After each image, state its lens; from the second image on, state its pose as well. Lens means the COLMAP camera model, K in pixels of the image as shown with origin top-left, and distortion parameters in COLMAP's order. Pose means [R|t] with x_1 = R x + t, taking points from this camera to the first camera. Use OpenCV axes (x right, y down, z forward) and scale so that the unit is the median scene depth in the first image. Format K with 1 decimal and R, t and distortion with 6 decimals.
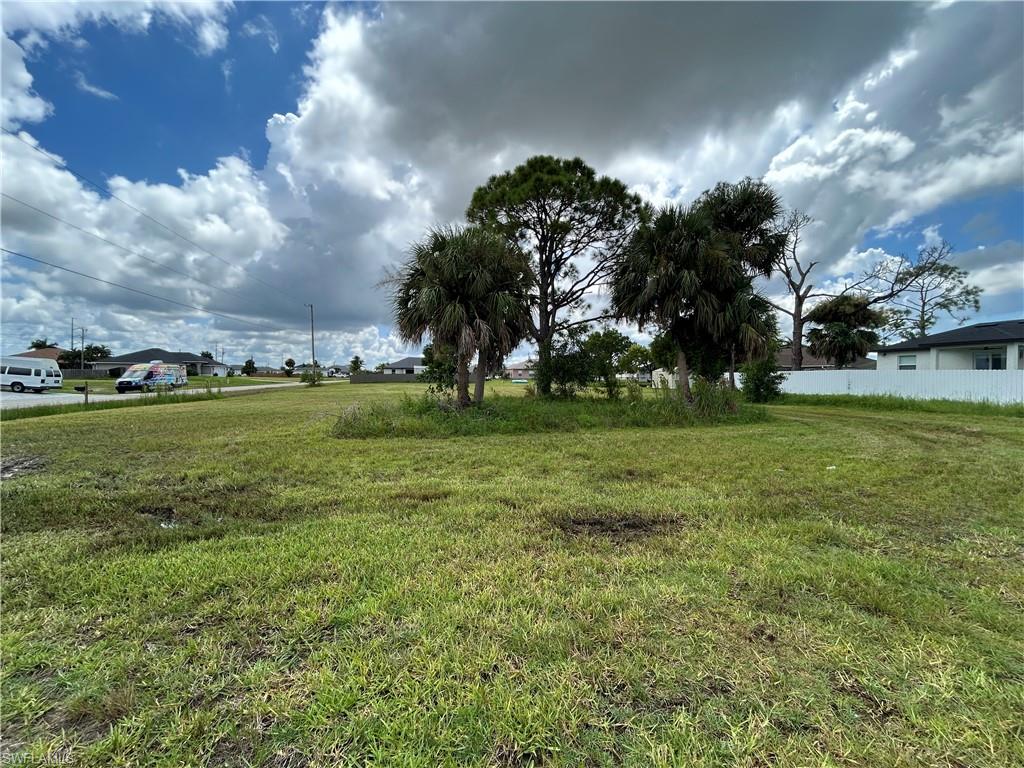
lens RADIAL K [[421.4, 0, 515.5], [0, 421.4, 373.6], [0, 0, 1]] dist [-0.000084, -0.000464]
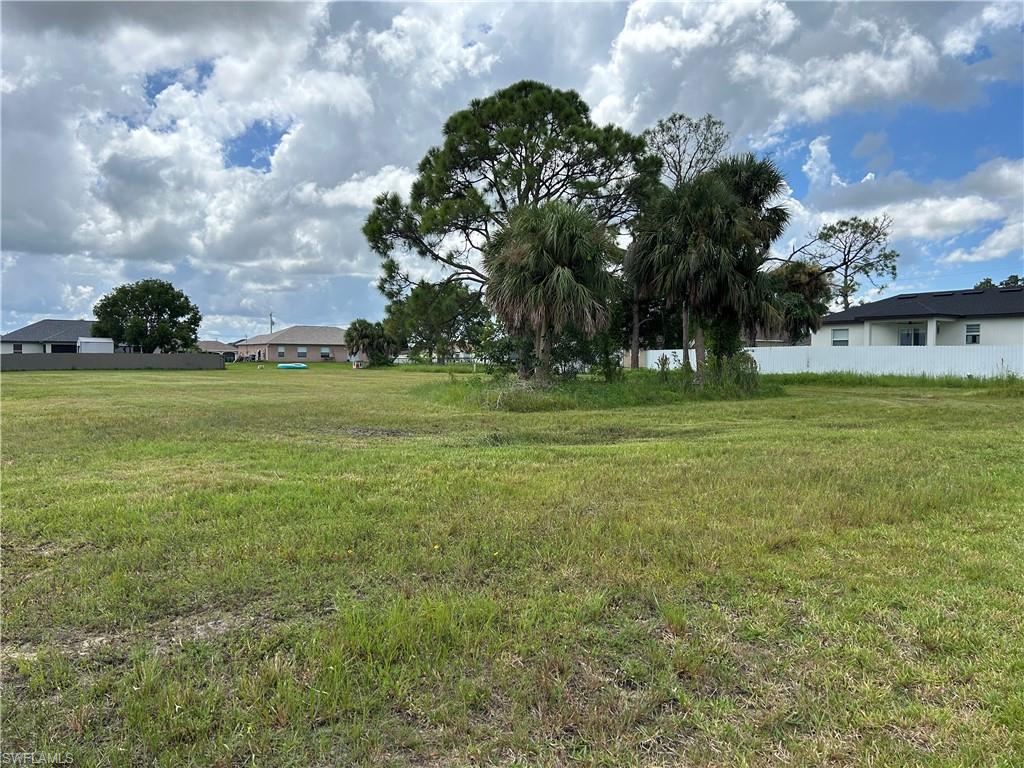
lens RADIAL K [[783.9, 0, 510.6], [0, 783.9, 384.9], [0, 0, 1]] dist [0.007374, 0.007208]
pose [[0.915335, -0.023018, 0.402035, -0.305446], [0.005371, 0.998974, 0.044966, -0.003009], [-0.402657, -0.038999, 0.914520, -0.192620]]
